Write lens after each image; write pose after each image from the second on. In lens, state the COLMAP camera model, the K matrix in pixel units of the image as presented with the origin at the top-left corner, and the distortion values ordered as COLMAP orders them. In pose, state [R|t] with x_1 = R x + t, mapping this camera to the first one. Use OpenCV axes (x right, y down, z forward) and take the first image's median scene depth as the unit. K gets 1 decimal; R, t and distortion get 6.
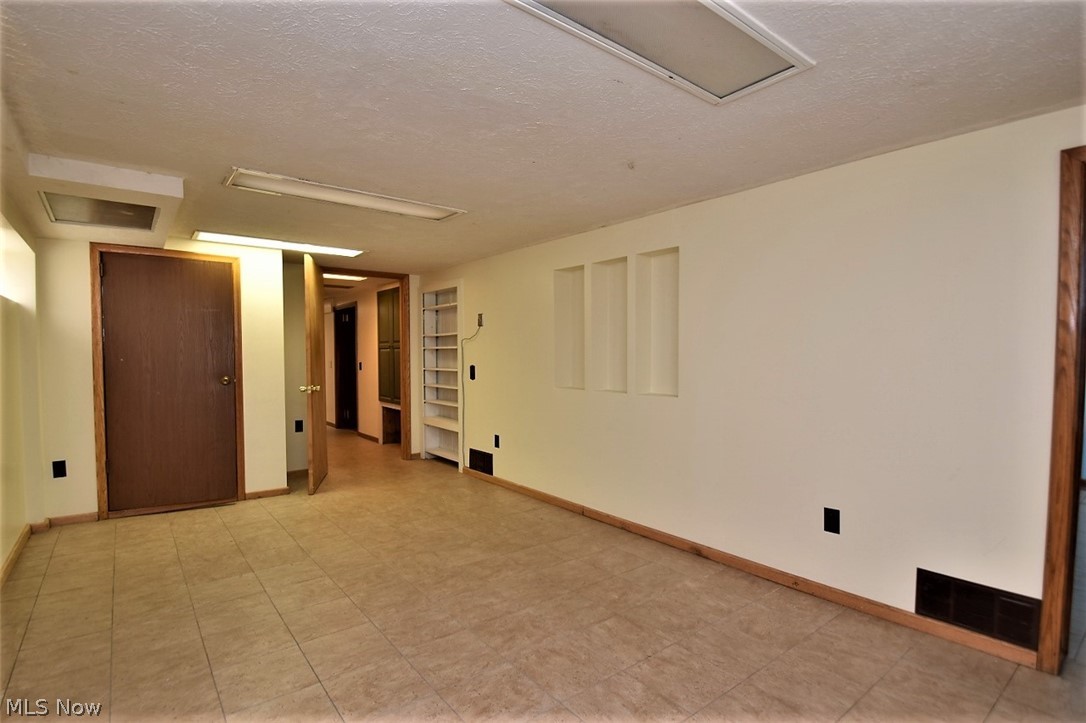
lens RADIAL K [[530.0, 0, 535.6], [0, 530.0, 372.2], [0, 0, 1]] dist [0.000036, -0.000471]
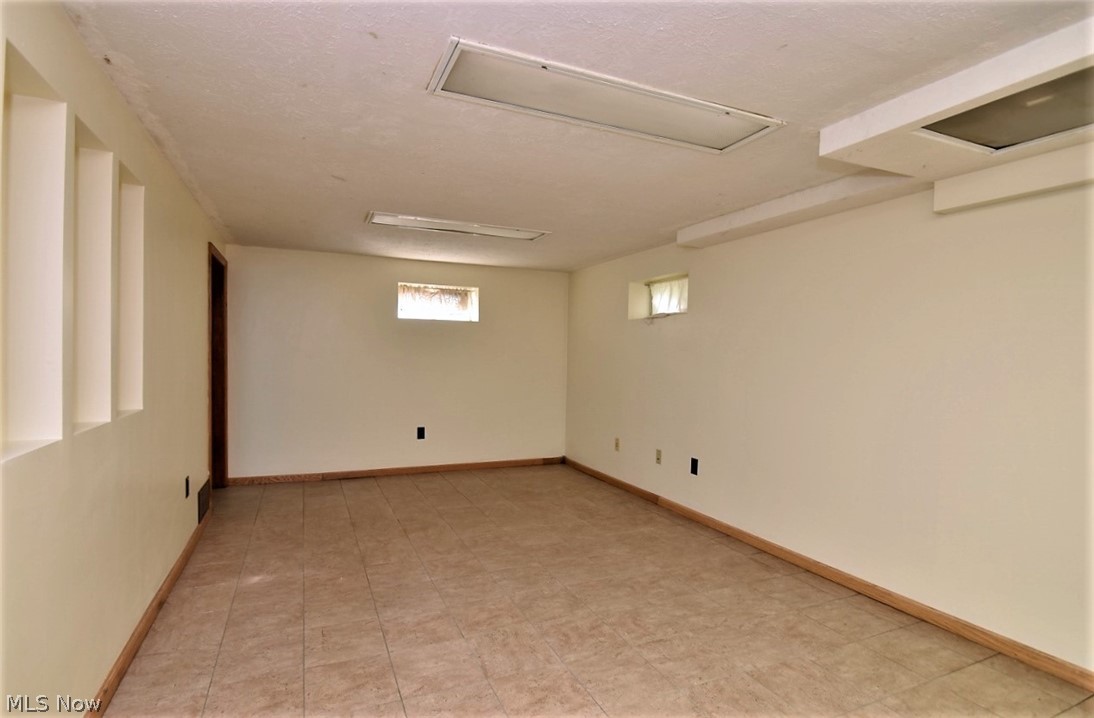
lens RADIAL K [[539.0, 0, 546.4], [0, 539.0, 358.3], [0, 0, 1]] dist [0.000455, 0.000036]
pose [[-0.971334, -0.019378, 0.236926, -0.482985], [-0.010594, 0.999210, 0.038291, -0.059709], [-0.237481, 0.034684, -0.970773, 1.898668]]
